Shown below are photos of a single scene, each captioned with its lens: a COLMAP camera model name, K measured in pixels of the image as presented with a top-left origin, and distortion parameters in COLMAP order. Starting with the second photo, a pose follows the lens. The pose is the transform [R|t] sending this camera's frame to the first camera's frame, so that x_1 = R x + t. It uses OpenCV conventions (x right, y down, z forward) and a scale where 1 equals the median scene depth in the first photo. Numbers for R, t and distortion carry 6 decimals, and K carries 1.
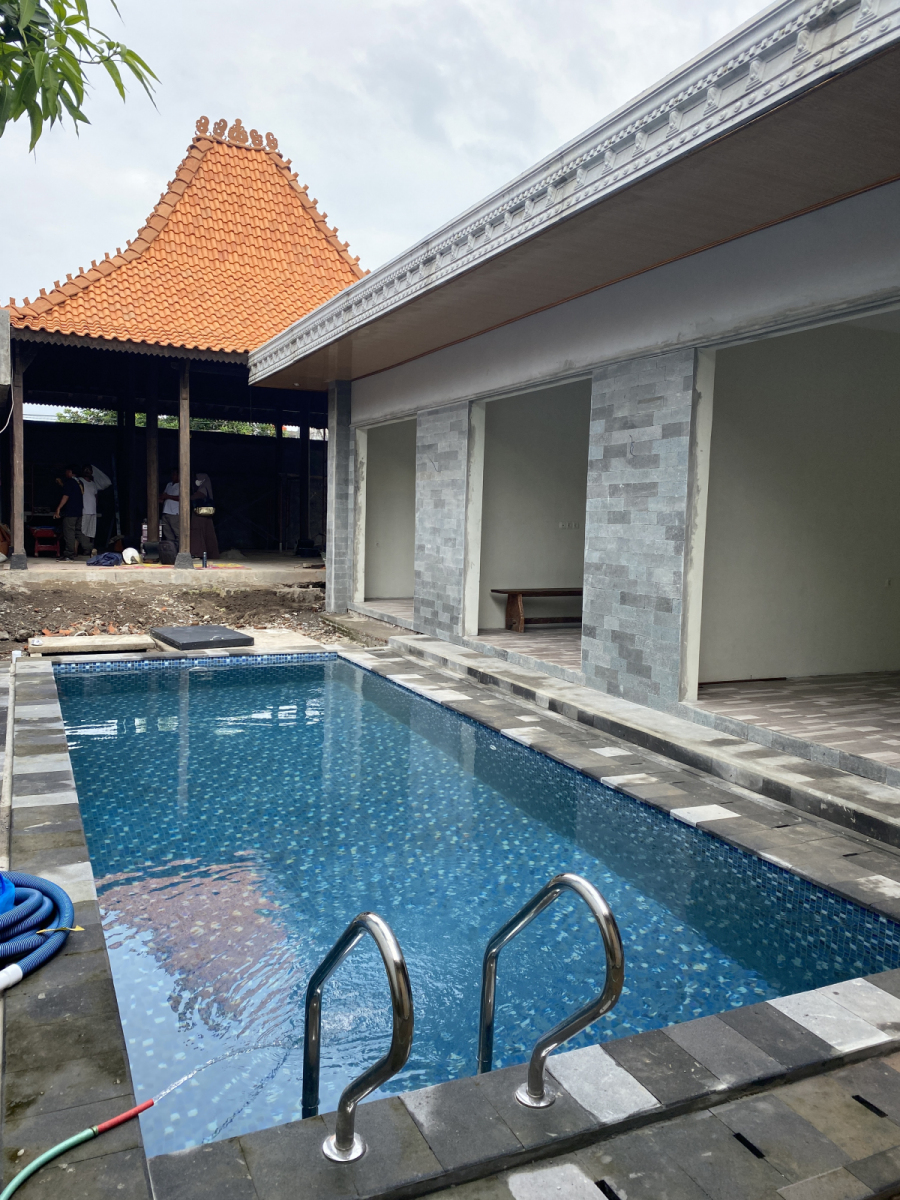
lens RADIAL K [[950.3, 0, 450.0], [0, 950.3, 600.0], [0, 0, 1]] dist [0.081100, -0.144980]
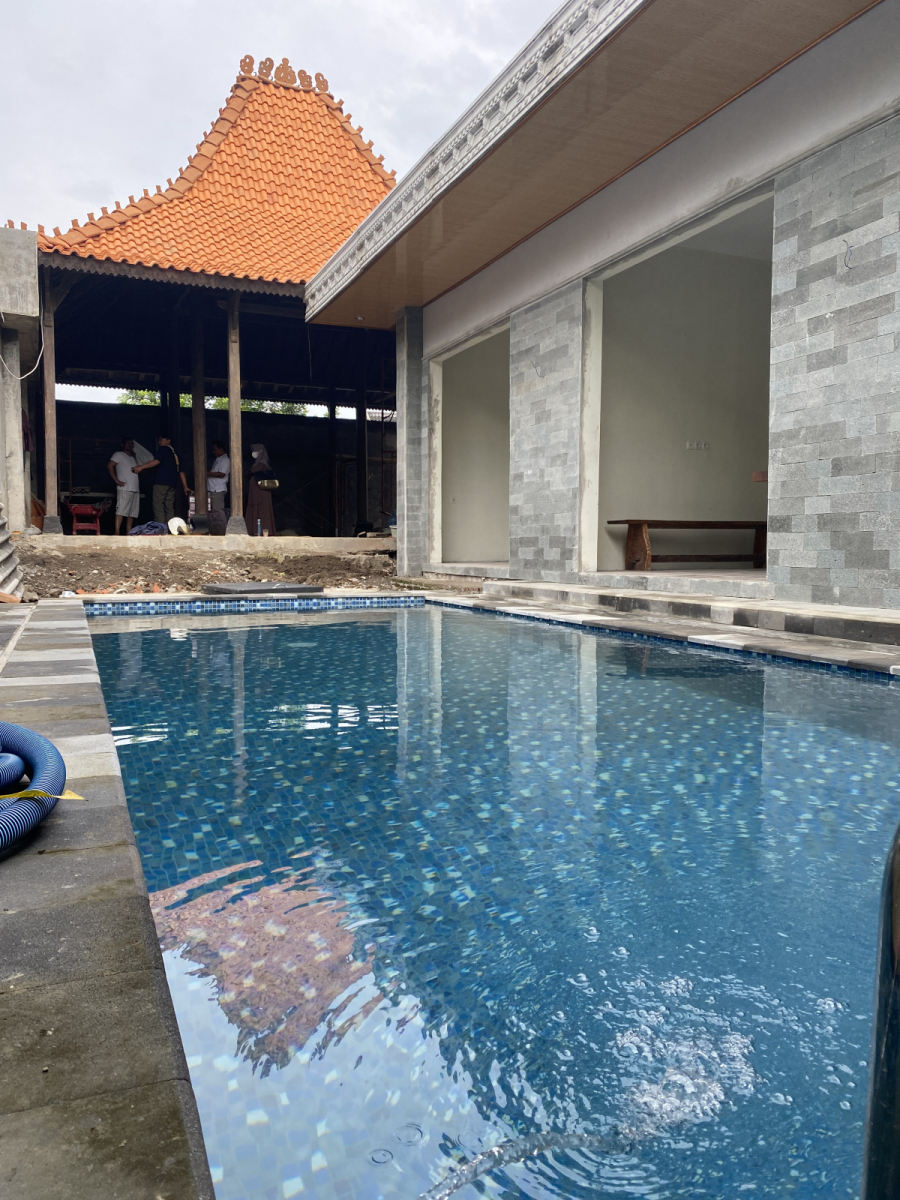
lens RADIAL K [[950.3, 0, 450.0], [0, 950.3, 600.0], [0, 0, 1]] dist [0.081100, -0.144980]
pose [[0.998741, -0.024180, -0.043941, -0.047594], [0.022954, 0.999339, -0.028190, 0.063598], [0.044593, 0.027146, 0.998636, 0.139728]]
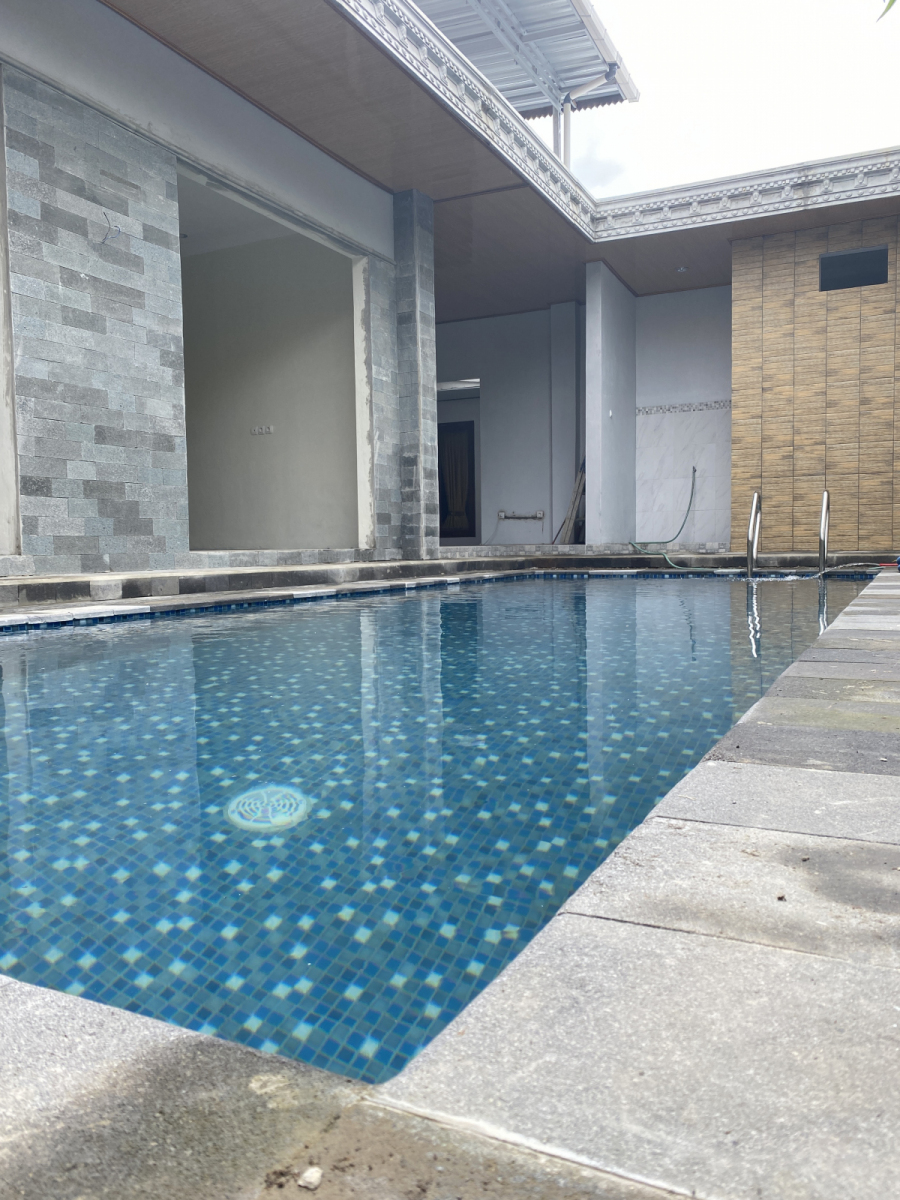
lens RADIAL K [[950.3, 0, 450.0], [0, 950.3, 600.0], [0, 0, 1]] dist [0.081100, -0.144980]
pose [[-0.644669, -0.062144, 0.761932, -0.313737], [0.065351, 0.988562, 0.135921, 0.022909], [-0.761664, 0.137417, -0.633234, 0.711936]]
